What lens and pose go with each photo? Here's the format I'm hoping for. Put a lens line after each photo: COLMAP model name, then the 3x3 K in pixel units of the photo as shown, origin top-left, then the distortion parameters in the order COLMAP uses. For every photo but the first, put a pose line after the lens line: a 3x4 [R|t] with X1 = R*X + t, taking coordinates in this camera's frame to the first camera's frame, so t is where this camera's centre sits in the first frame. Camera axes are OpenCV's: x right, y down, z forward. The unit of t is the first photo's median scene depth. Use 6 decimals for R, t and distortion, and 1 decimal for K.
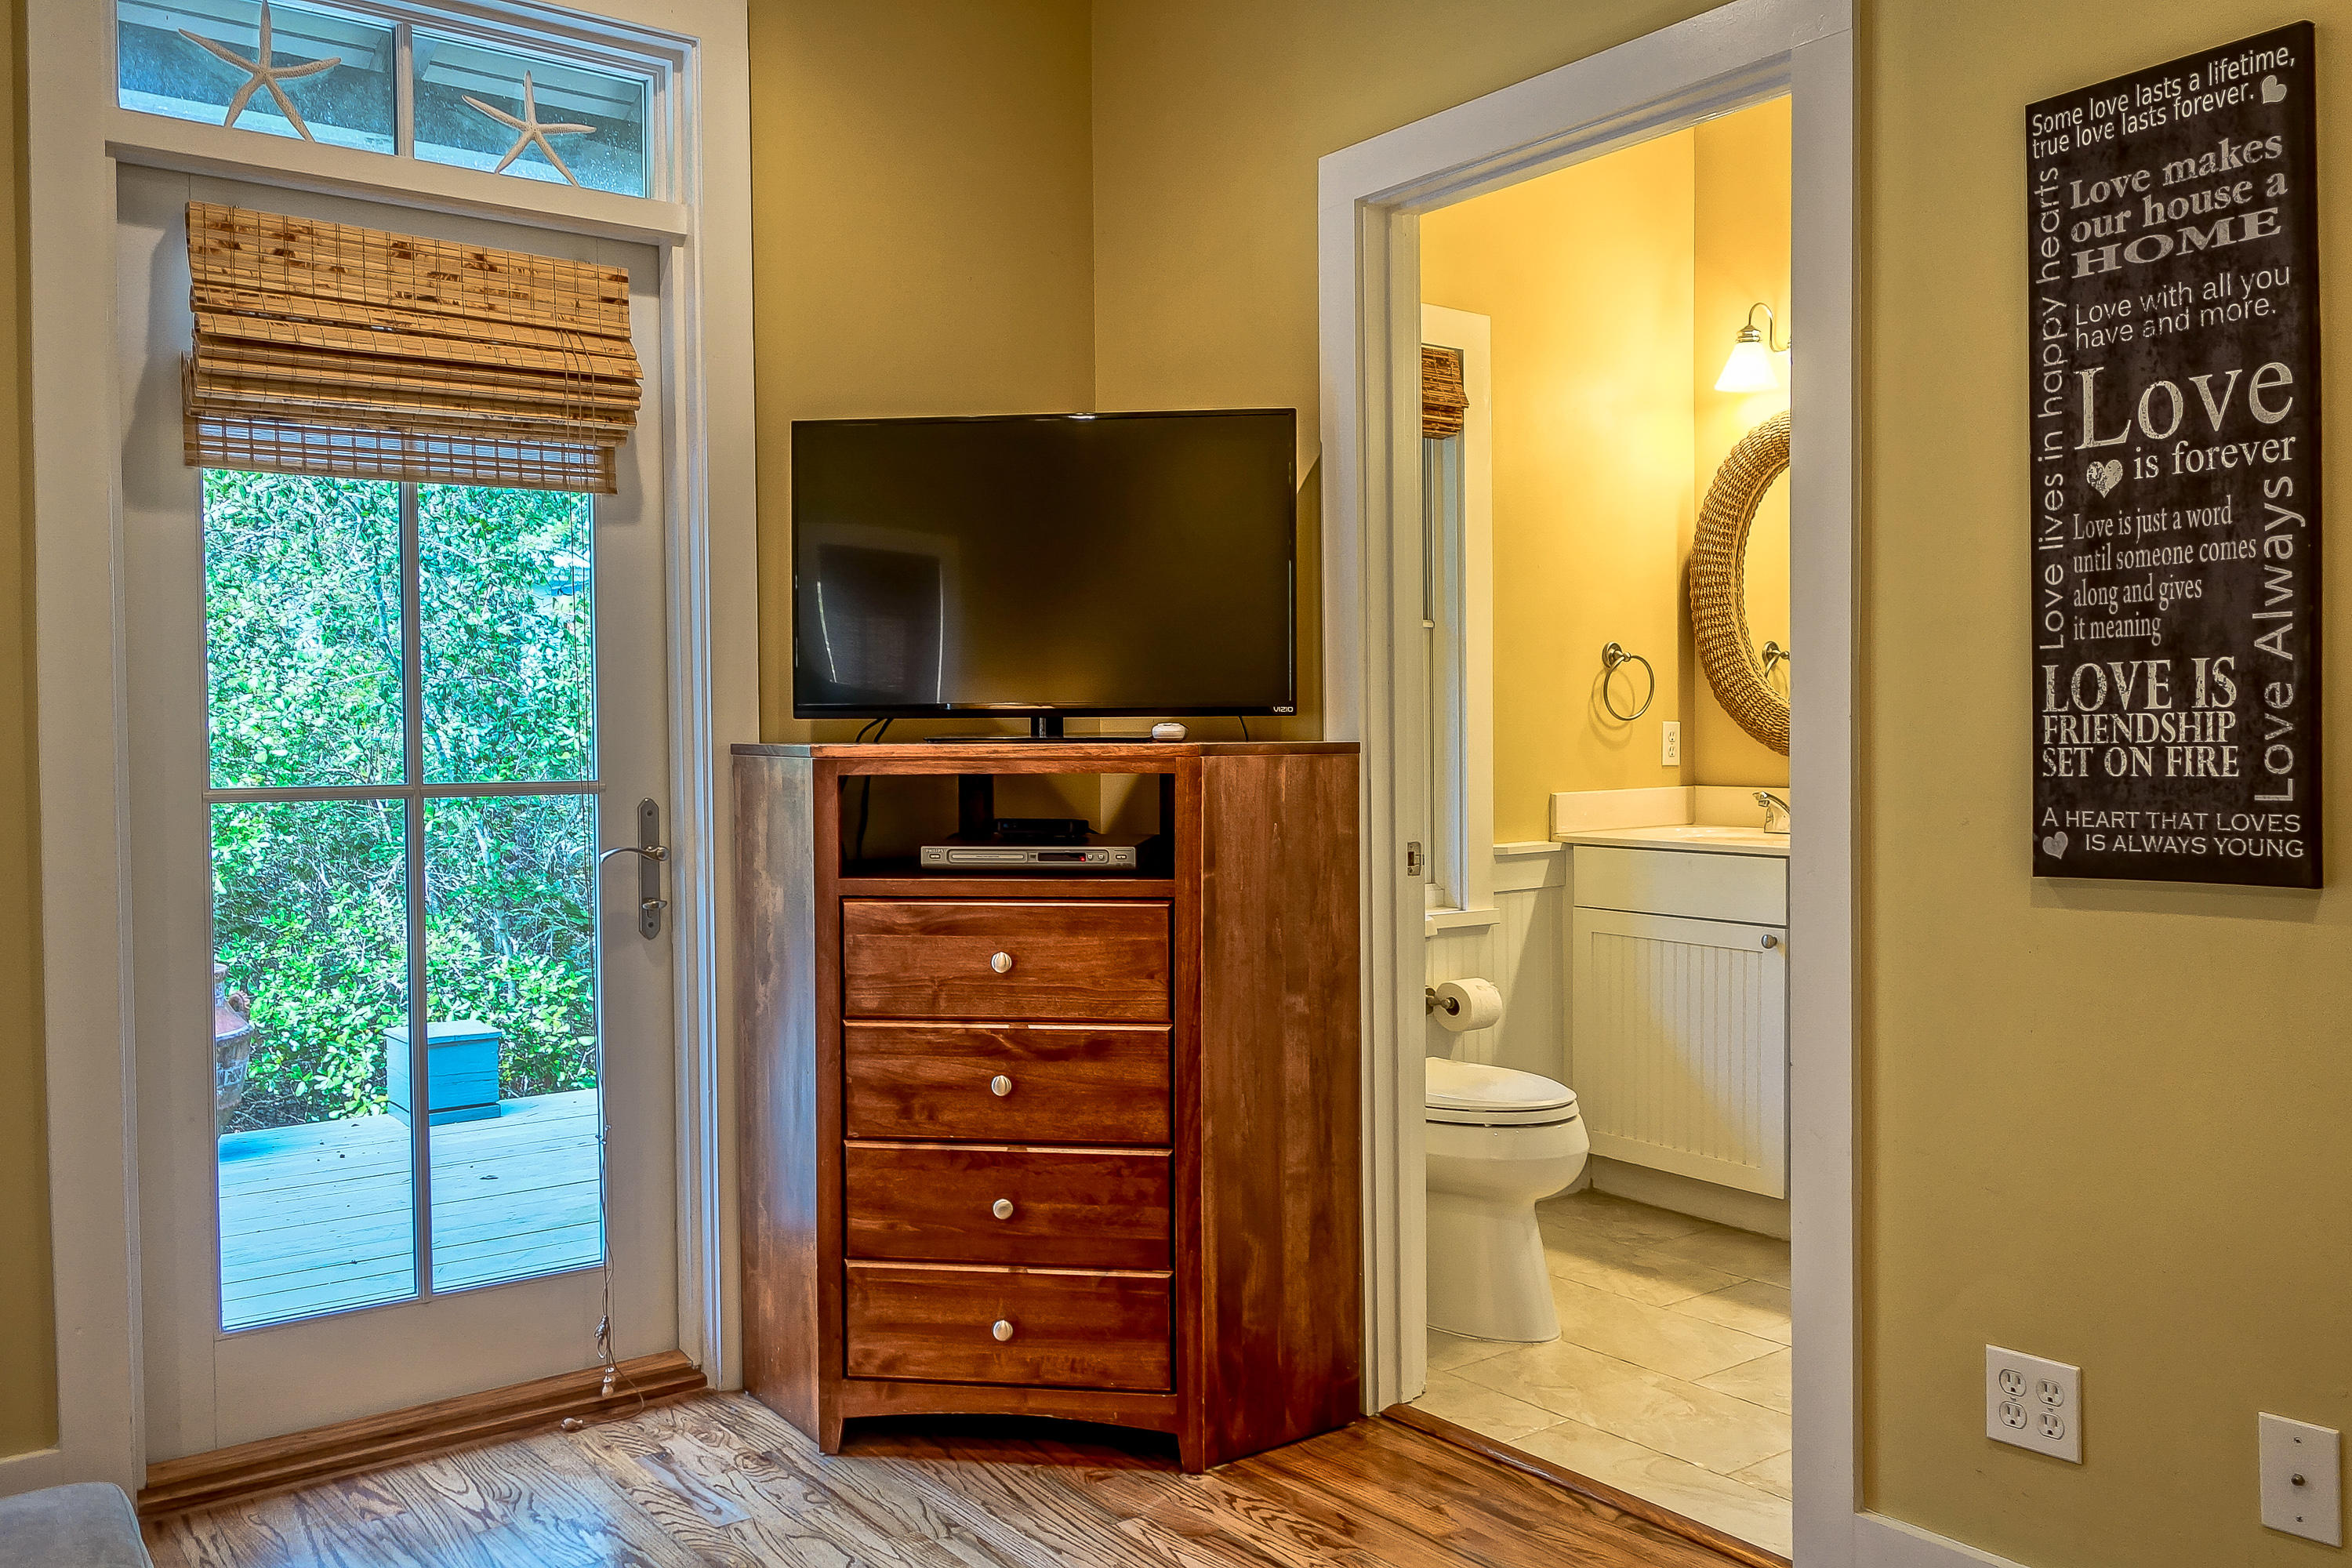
lens RADIAL K [[1854.9, 0, 1173.1], [0, 1854.9, 775.9], [0, 0, 1]] dist [-0.002099, 0.013413]
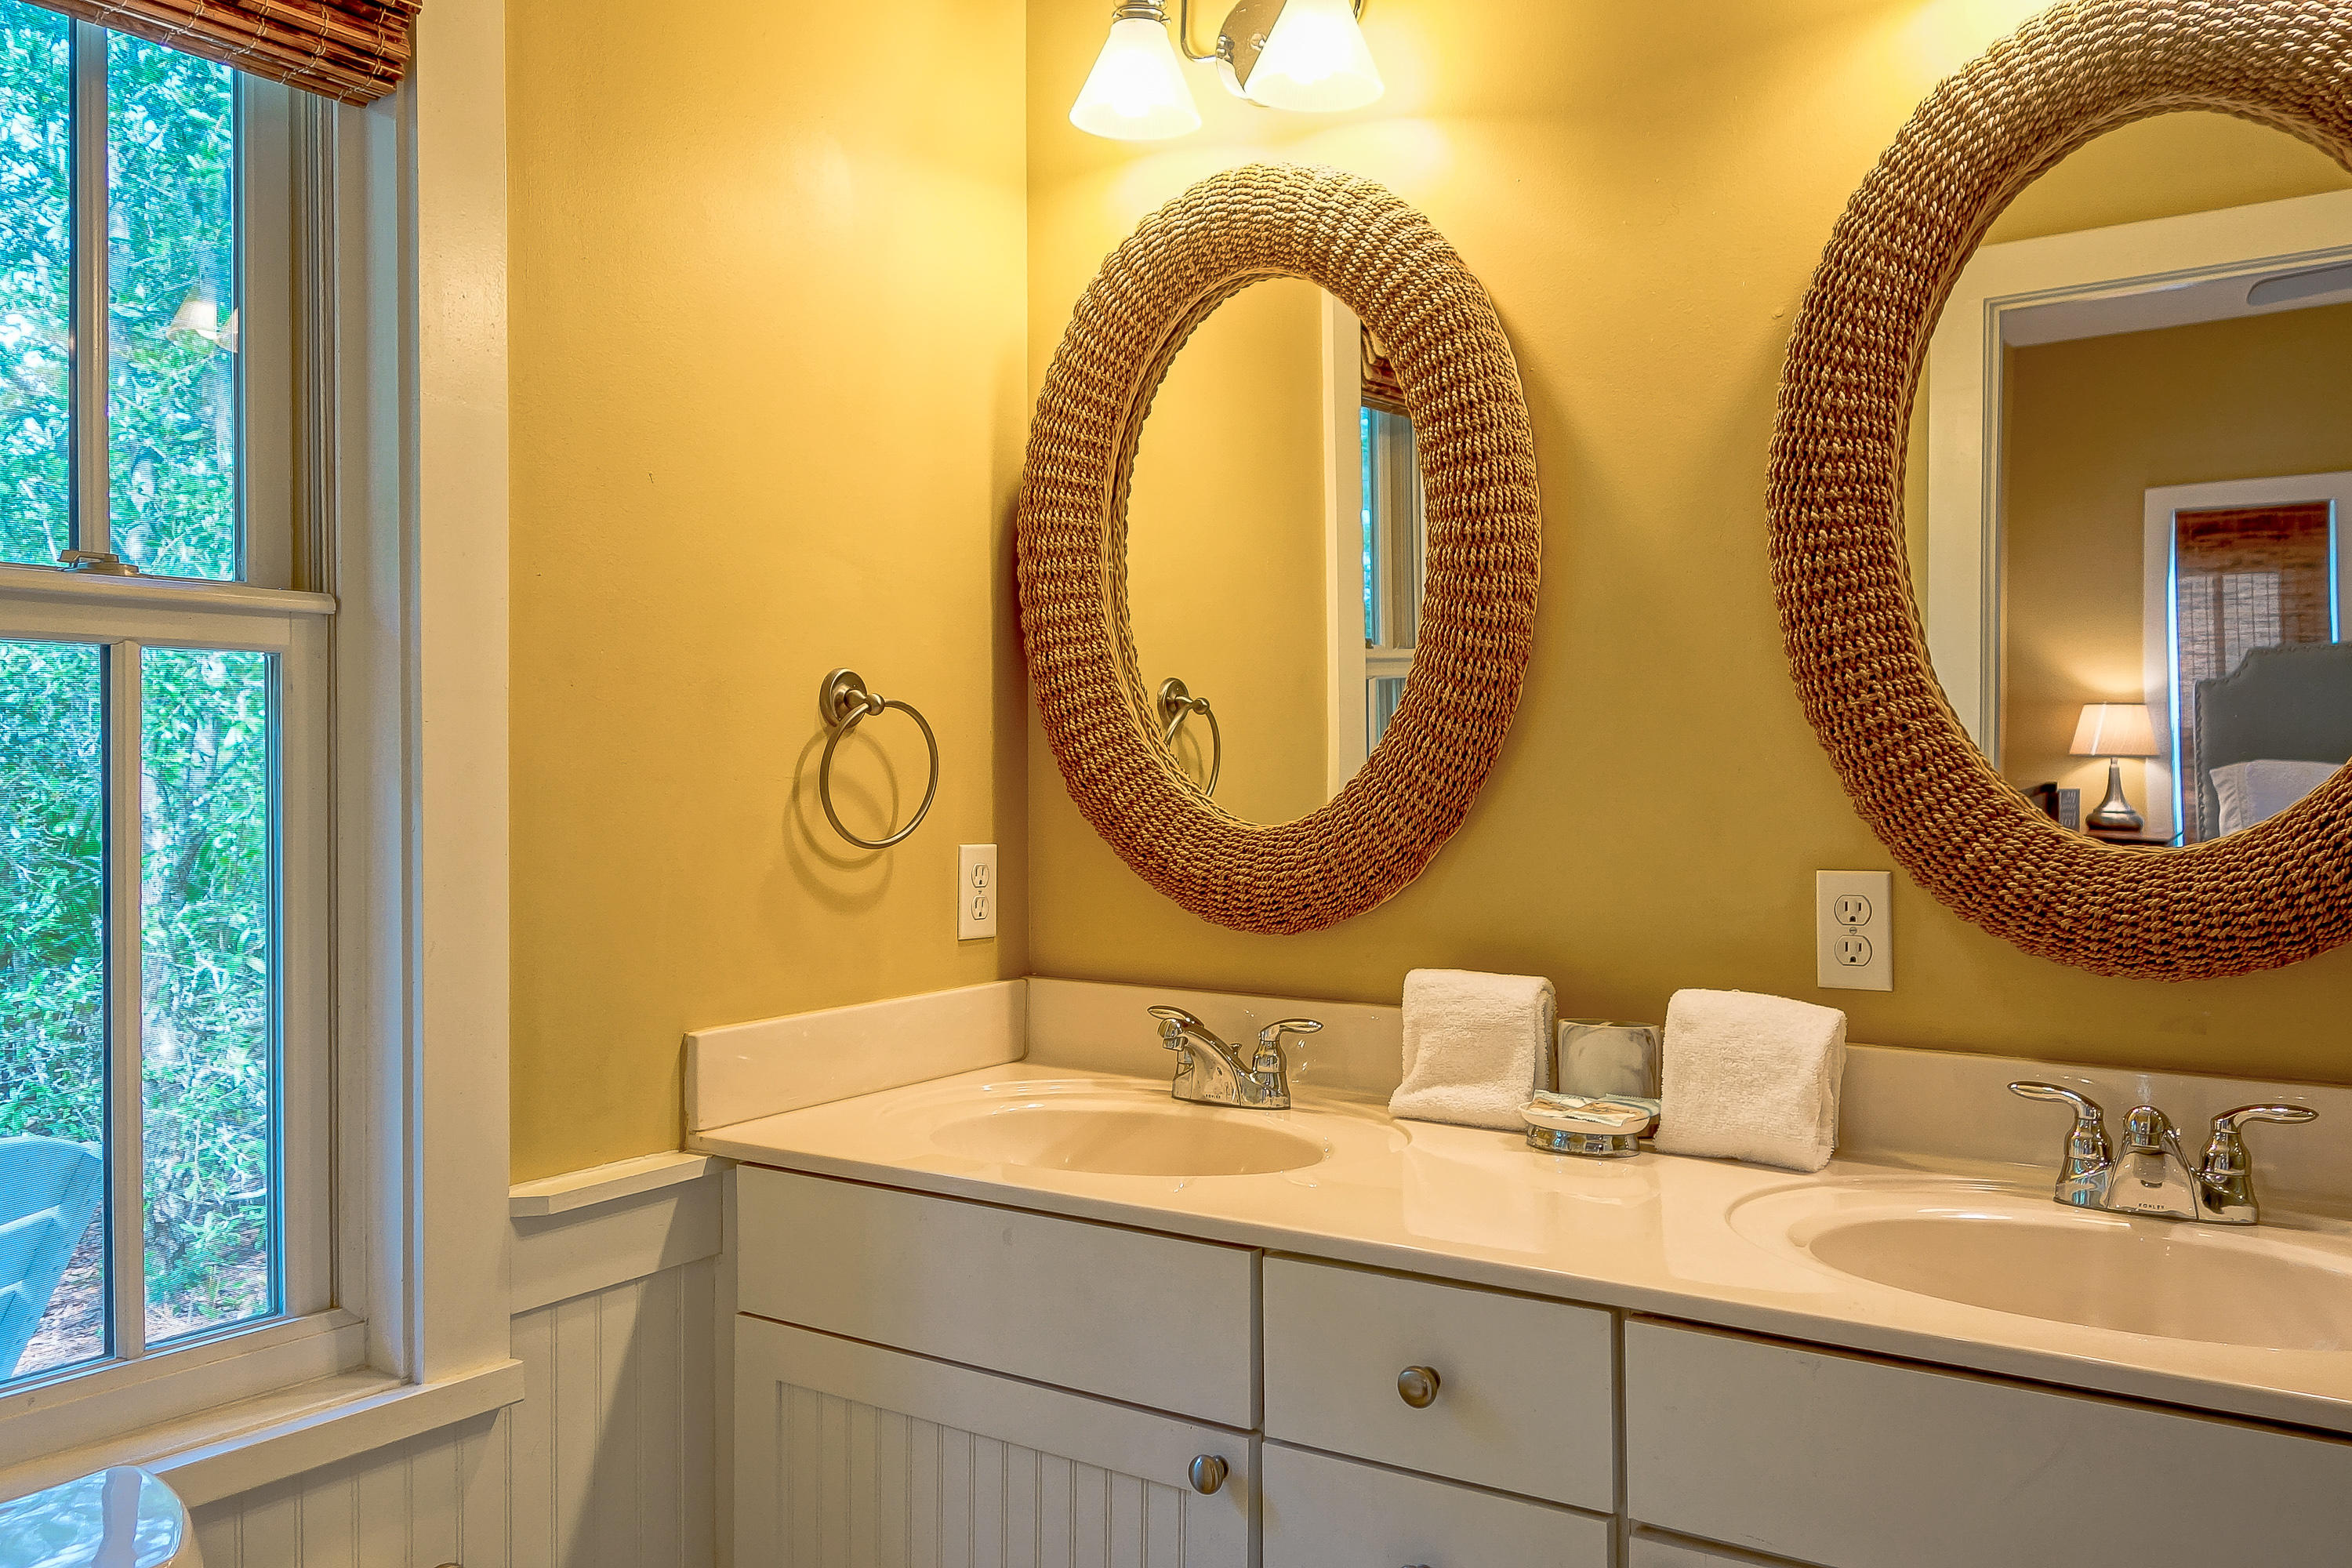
lens RADIAL K [[1854.9, 0, 1169.7], [0, 1854.9, 789.2], [0, 0, 1]] dist [-0.002099, 0.013413]
pose [[0.942709, 0.004403, 0.333586, 0.161646], [0.000201, 0.999905, -0.013764, -0.037428], [-0.333615, 0.013043, 0.942619, 0.556210]]
